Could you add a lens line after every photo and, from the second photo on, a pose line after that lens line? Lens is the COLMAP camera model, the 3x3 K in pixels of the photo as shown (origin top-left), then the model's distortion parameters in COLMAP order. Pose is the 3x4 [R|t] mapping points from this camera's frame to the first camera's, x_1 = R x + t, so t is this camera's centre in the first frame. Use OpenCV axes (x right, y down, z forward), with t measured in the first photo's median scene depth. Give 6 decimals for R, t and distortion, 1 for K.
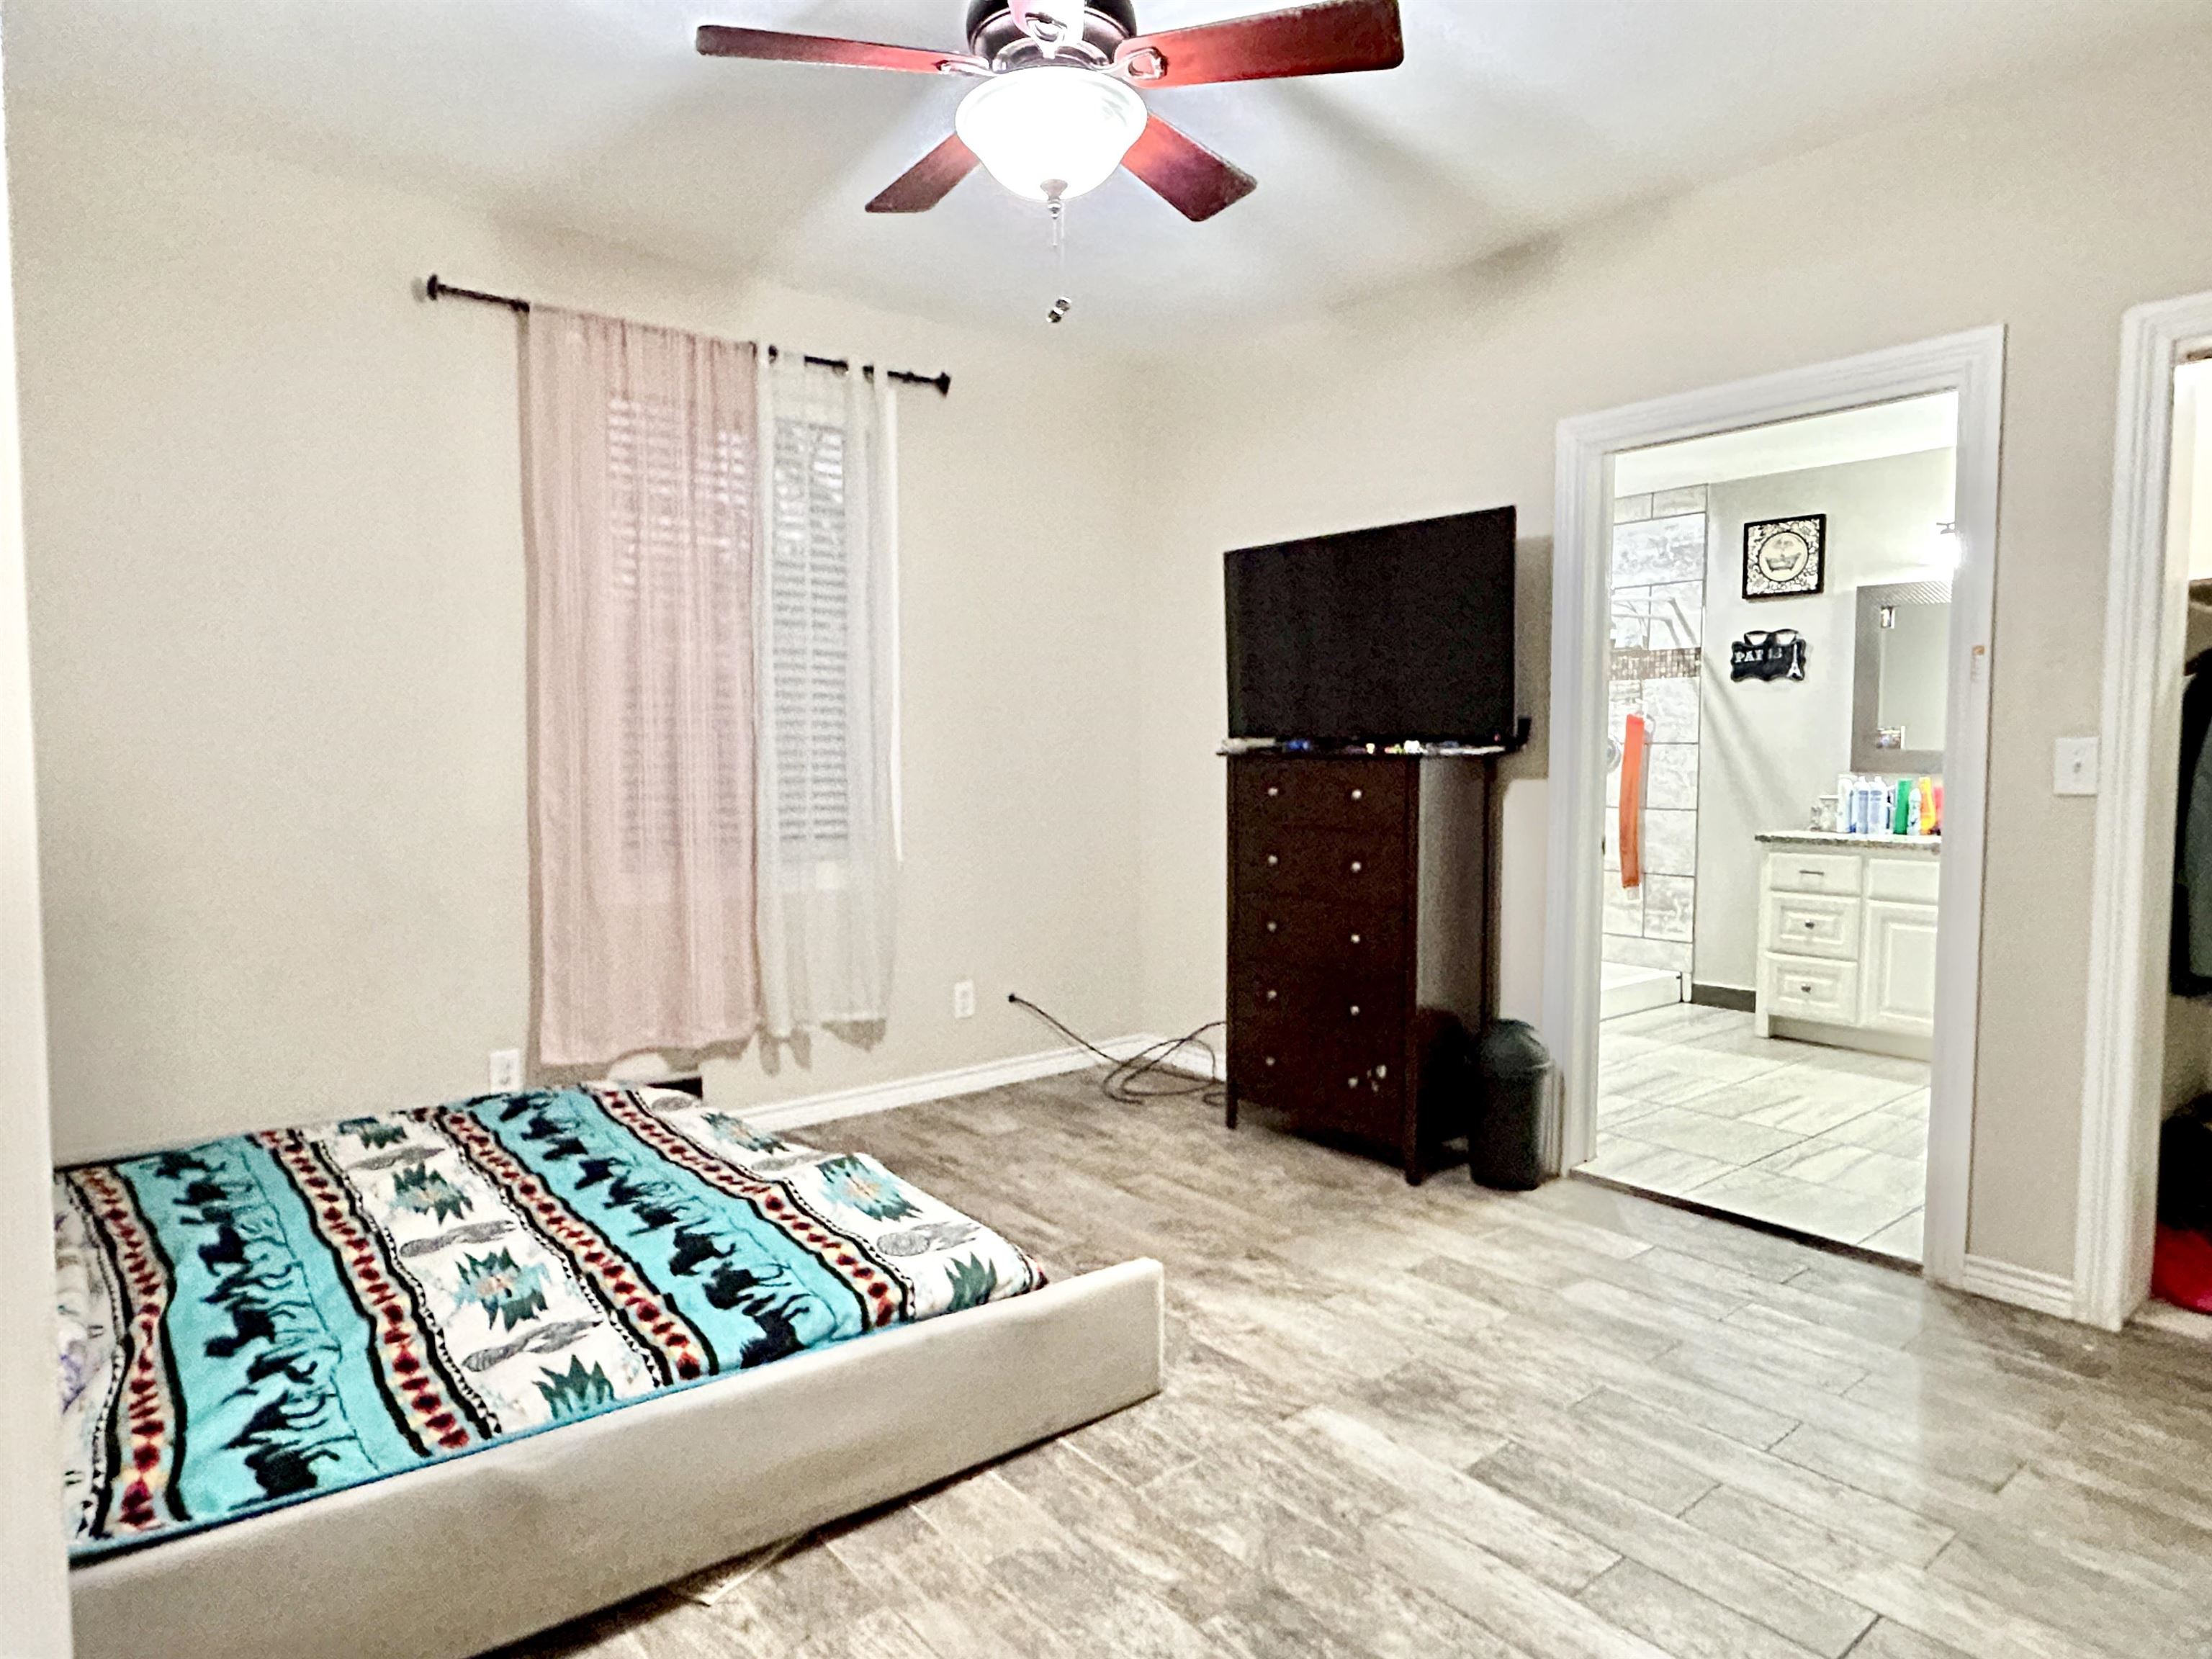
lens RADIAL K [[1305.3, 0, 1108.4], [0, 1305.3, 832.5], [0, 0, 1]] dist [-0.003022, 0.003746]
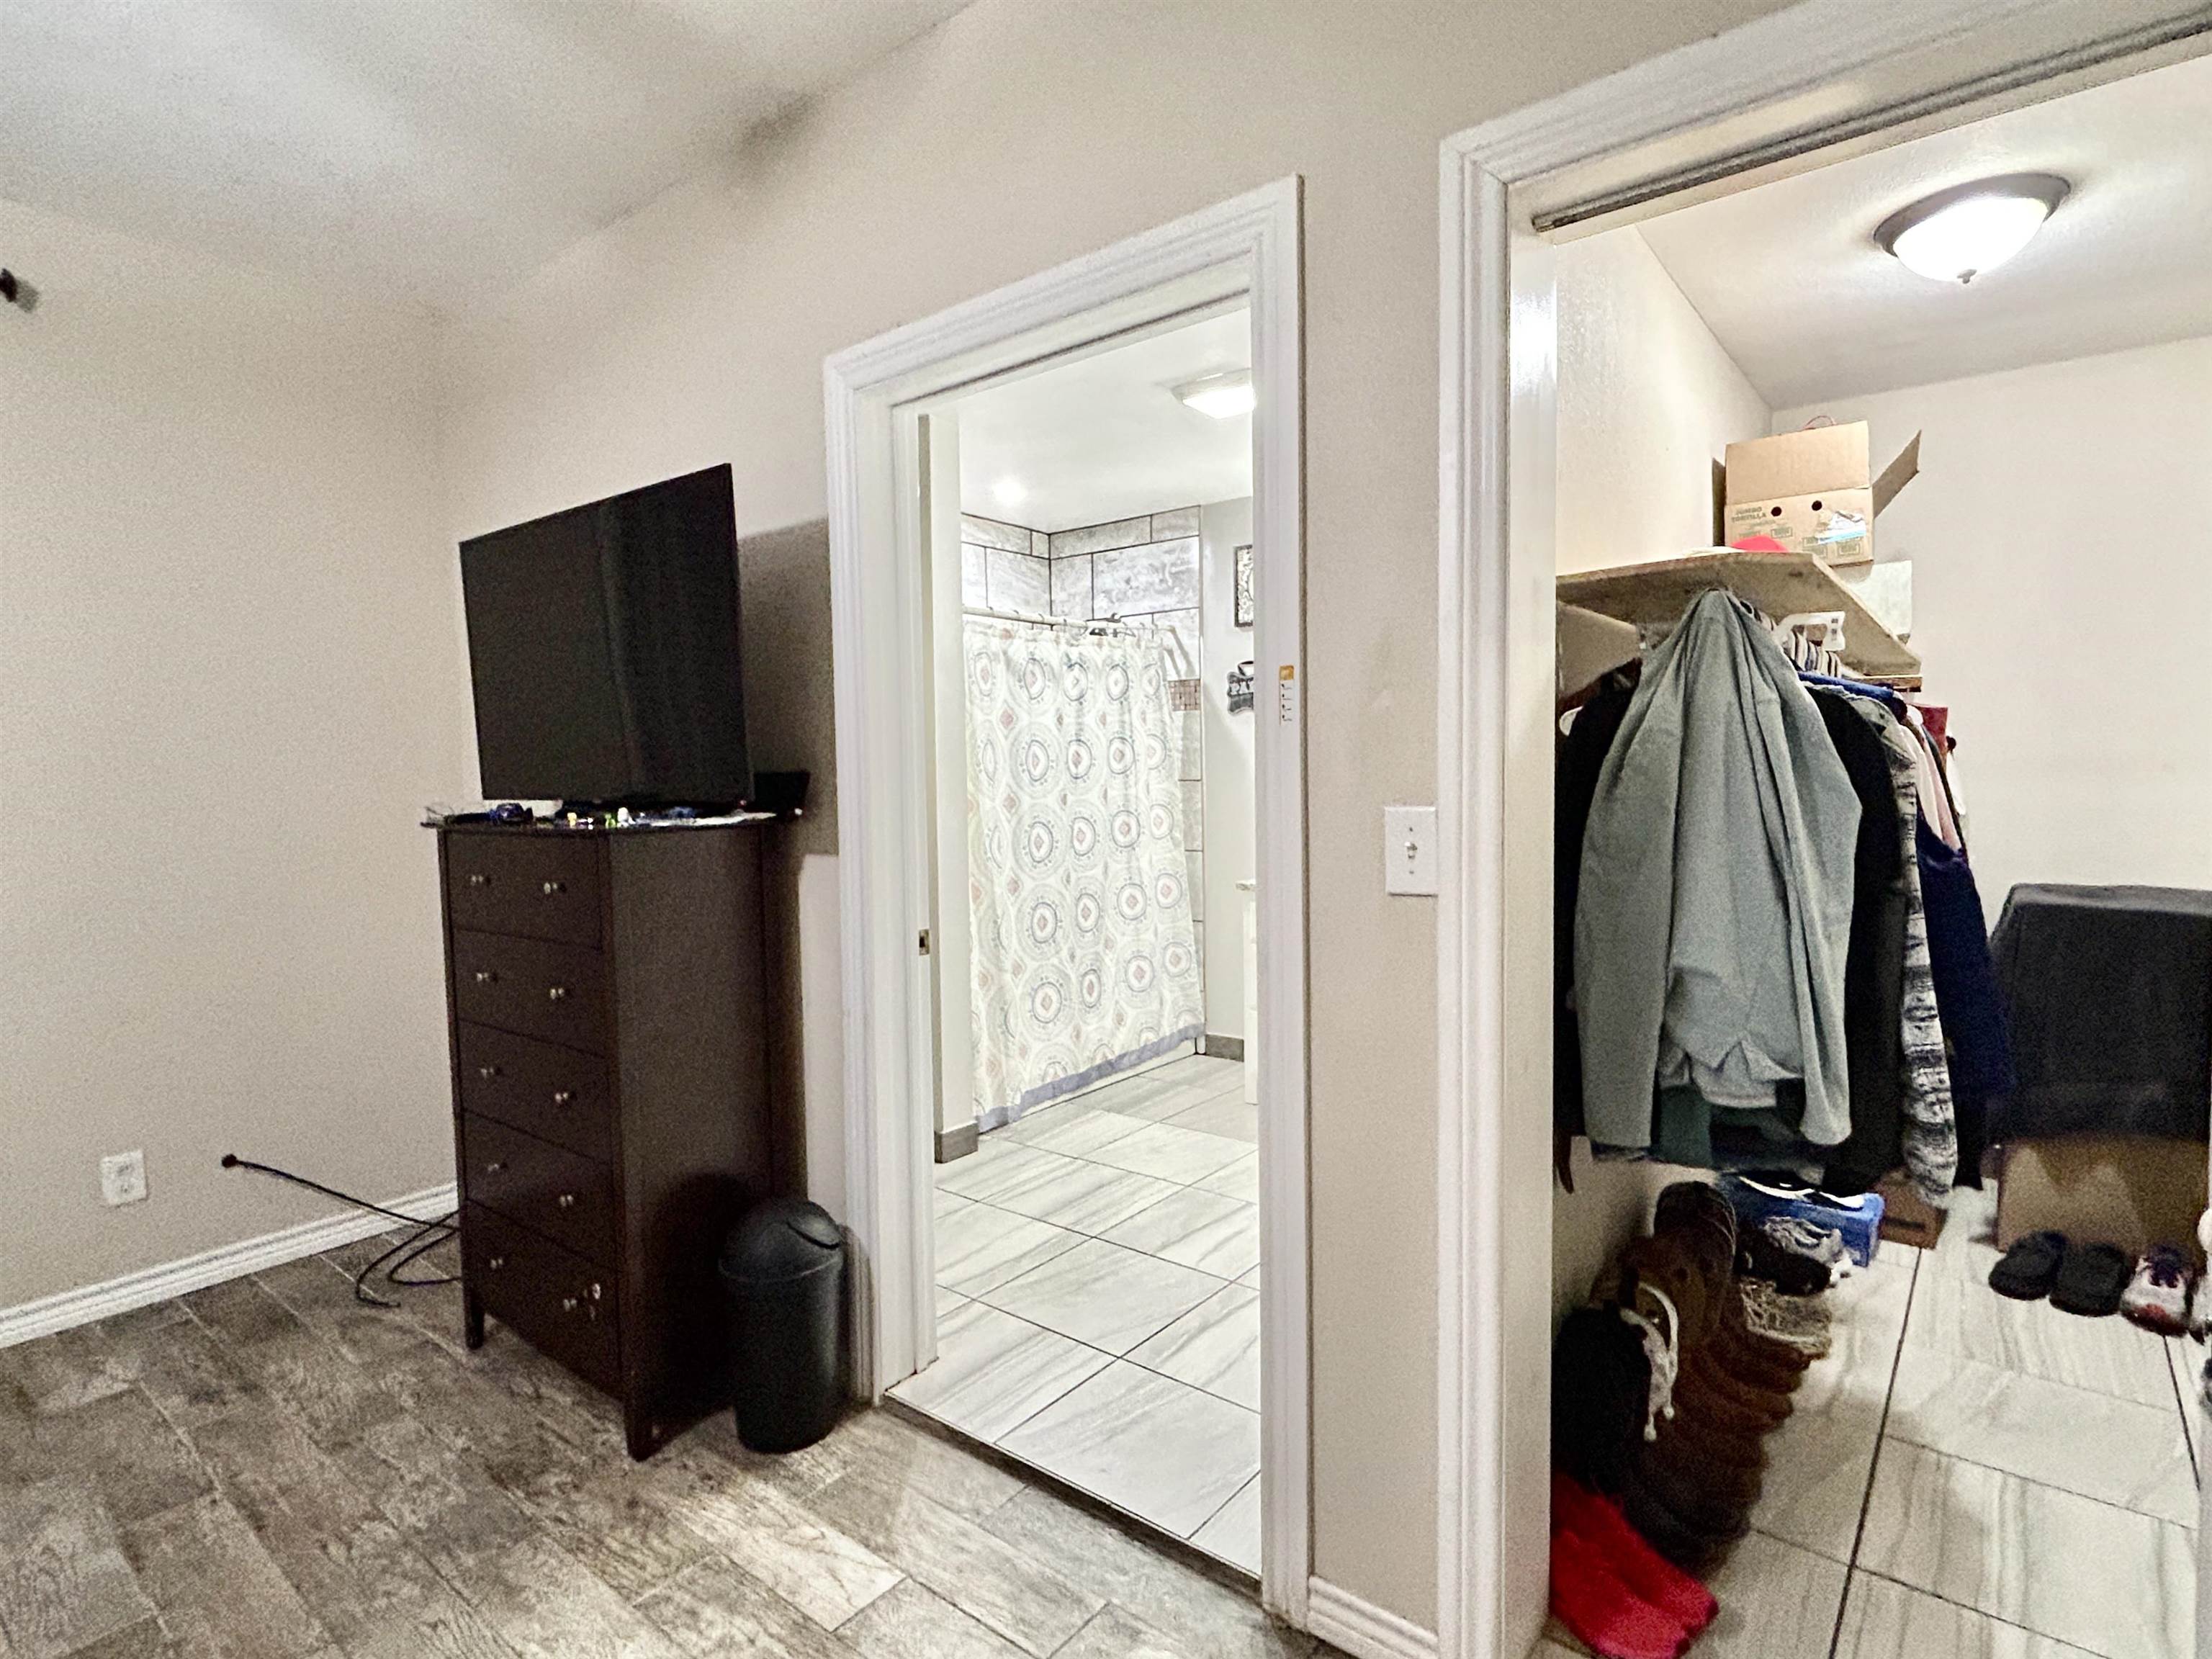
lens RADIAL K [[1121.0, 0, 1127.8], [0, 1121.0, 829.9], [0, 0, 1]] dist [0.005286, 0.000466]
pose [[0.974447, -0.029666, 0.222651, 0.246744], [0.032247, 0.999448, -0.007964, -0.030992], [-0.222292, 0.014940, 0.974866, 0.249559]]
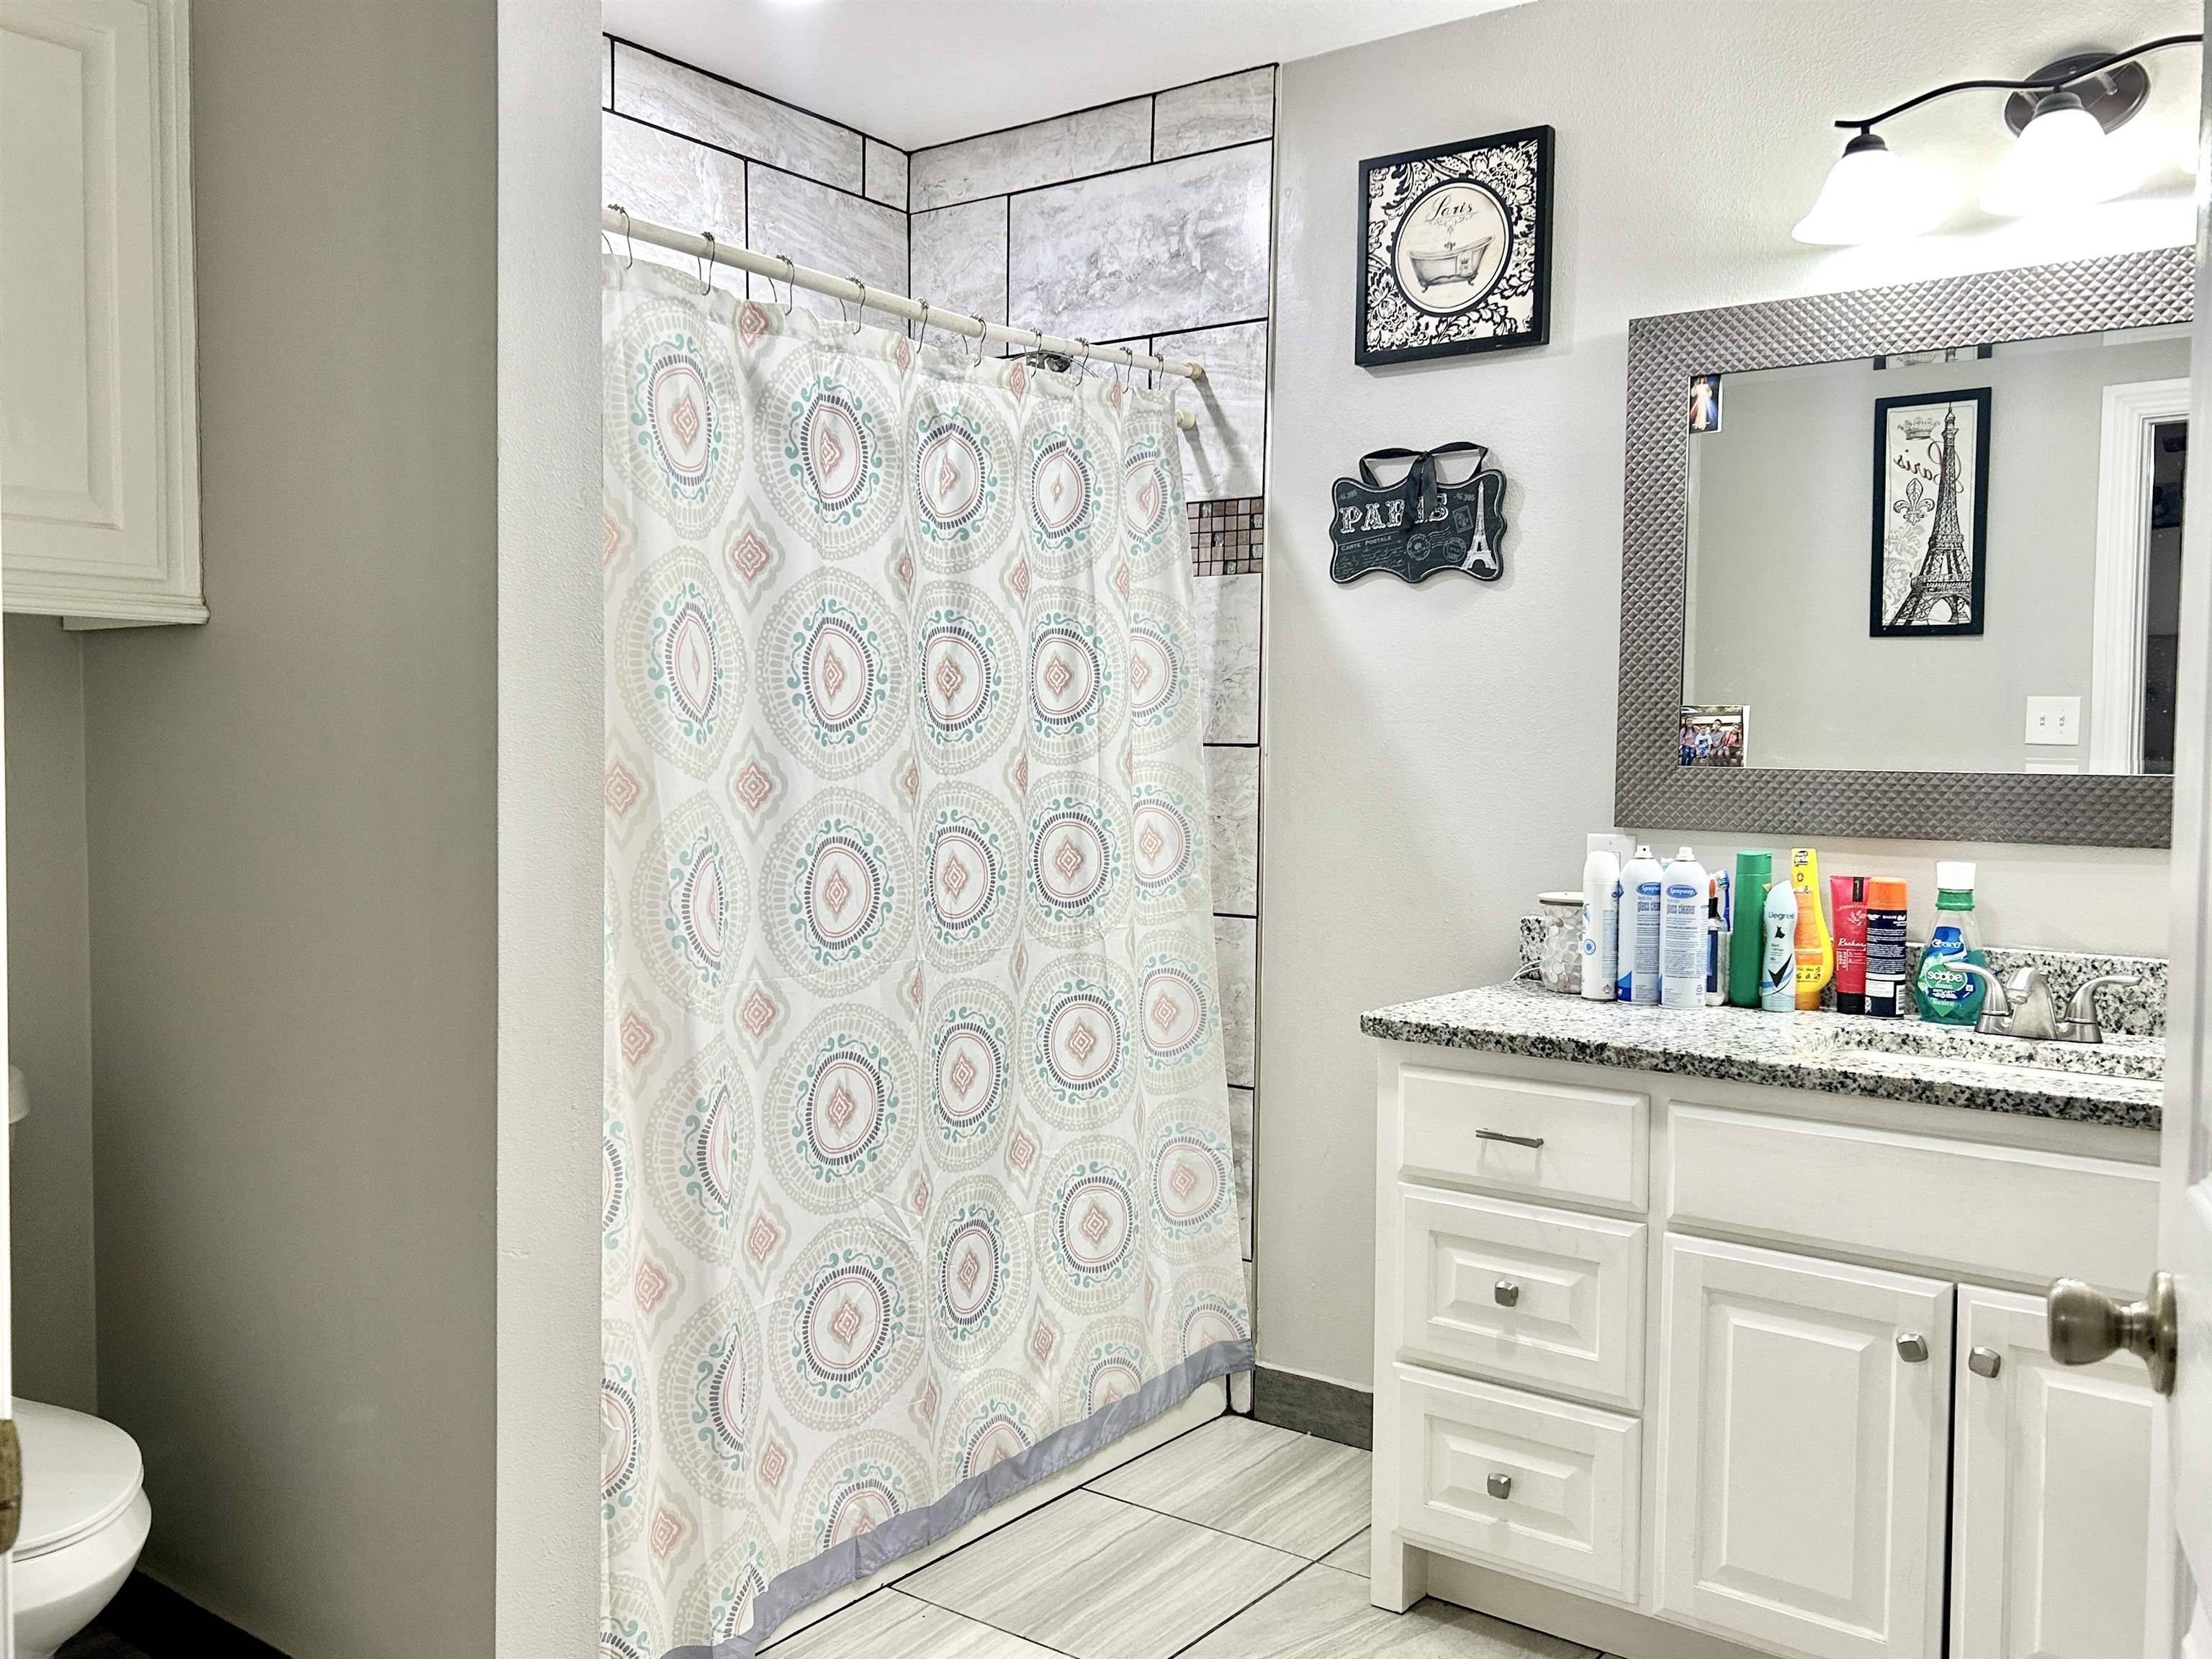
lens RADIAL K [[1869.2, 0, 1102.0], [0, 1869.2, 830.0], [0, 0, 1]] dist [0.078700, -0.008403]
pose [[0.971929, -0.001761, 0.235270, 0.312274], [0.005285, 0.999883, -0.014351, -0.039757], [-0.235217, 0.015191, 0.971824, 0.534397]]
